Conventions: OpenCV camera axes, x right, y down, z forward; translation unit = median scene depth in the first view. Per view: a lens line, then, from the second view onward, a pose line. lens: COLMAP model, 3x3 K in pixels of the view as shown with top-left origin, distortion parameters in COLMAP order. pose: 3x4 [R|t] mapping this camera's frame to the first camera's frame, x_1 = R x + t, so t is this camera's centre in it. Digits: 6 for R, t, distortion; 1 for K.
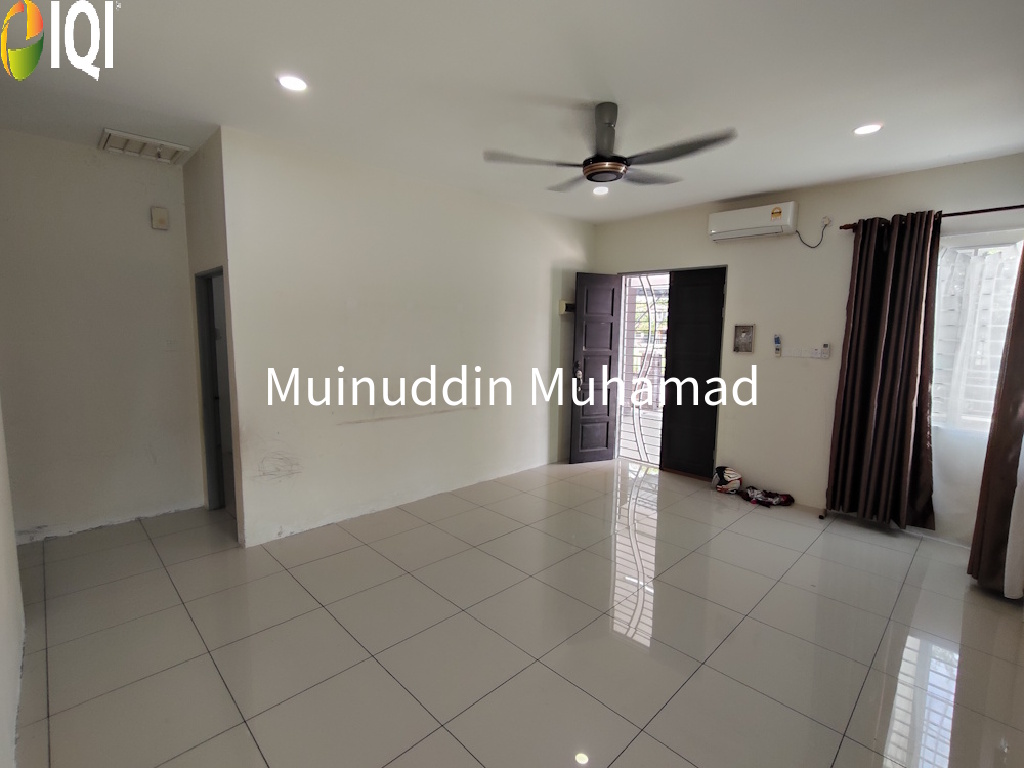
lens RADIAL K [[480.8, 0, 506.3], [0, 480.8, 379.0], [0, 0, 1]] dist [0.000969, 0.000330]
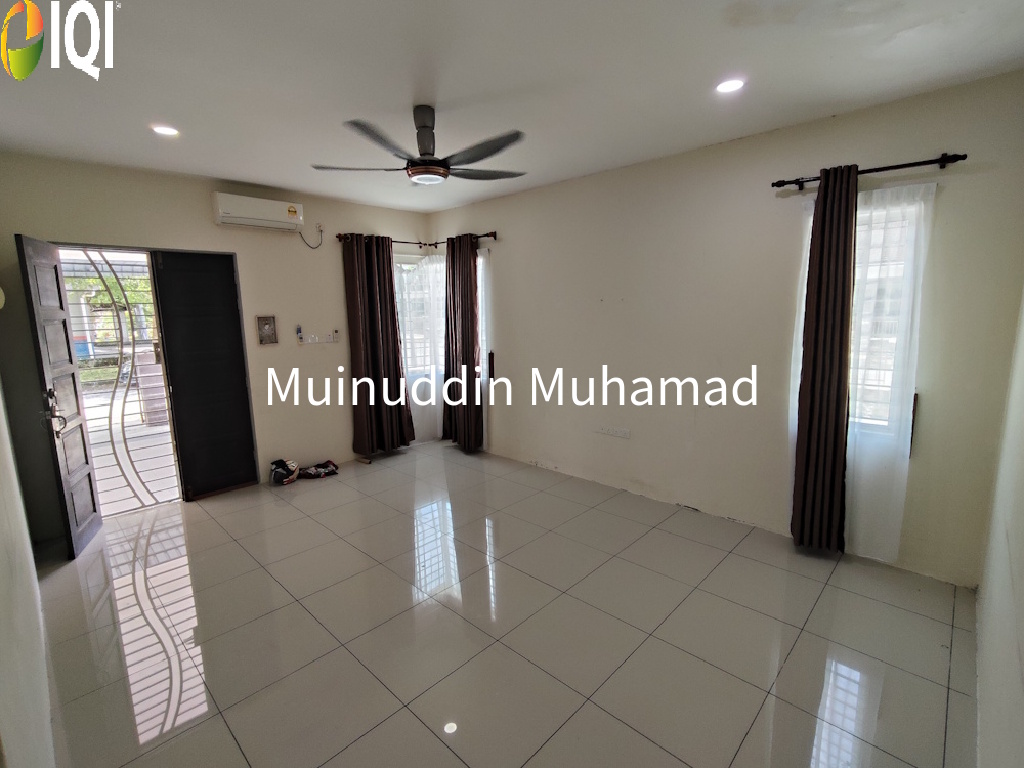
lens RADIAL K [[473.5, 0, 512.0], [0, 473.5, 384.0], [0, 0, 1]] dist [-0.002173, 0.000319]
pose [[-0.029865, -0.171641, 0.984707, -0.508470], [0.128073, 0.976369, 0.174072, -0.081445], [-0.991315, 0.131313, -0.007176, 0.518413]]
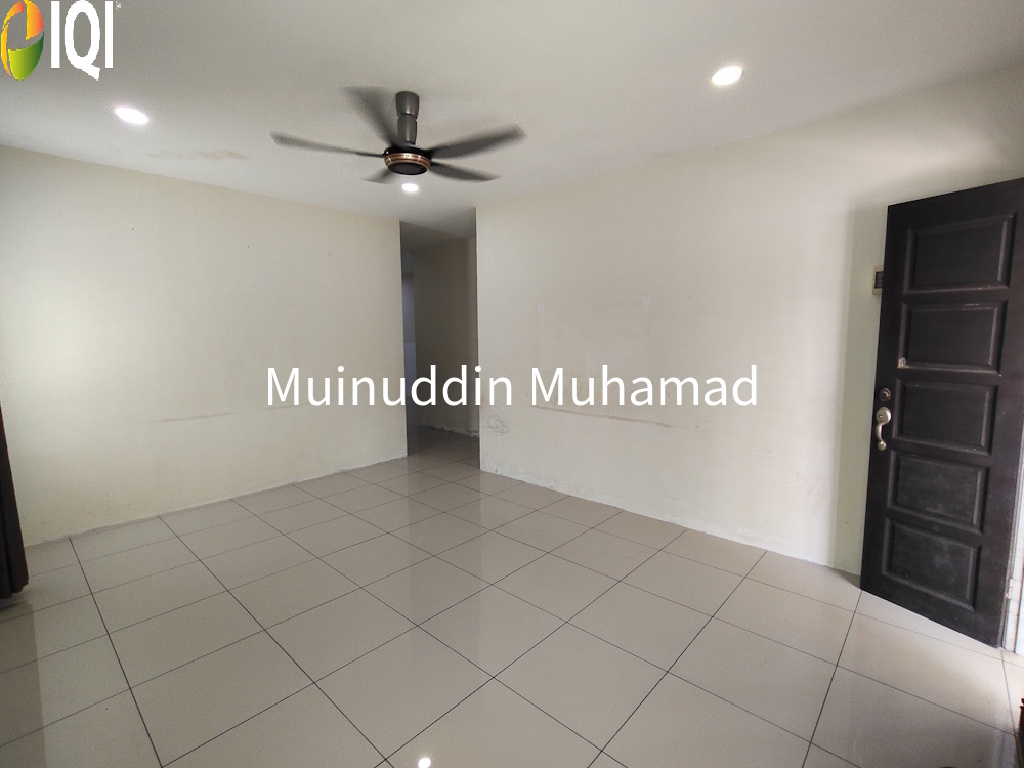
lens RADIAL K [[480.8, 0, 506.3], [0, 480.8, 379.0], [0, 0, 1]] dist [0.000969, 0.000330]
pose [[0.052862, 0.090028, -0.994535, 0.720305], [-0.094546, 0.991905, 0.084764, -0.060725], [0.994116, 0.089549, 0.060945, 0.694371]]
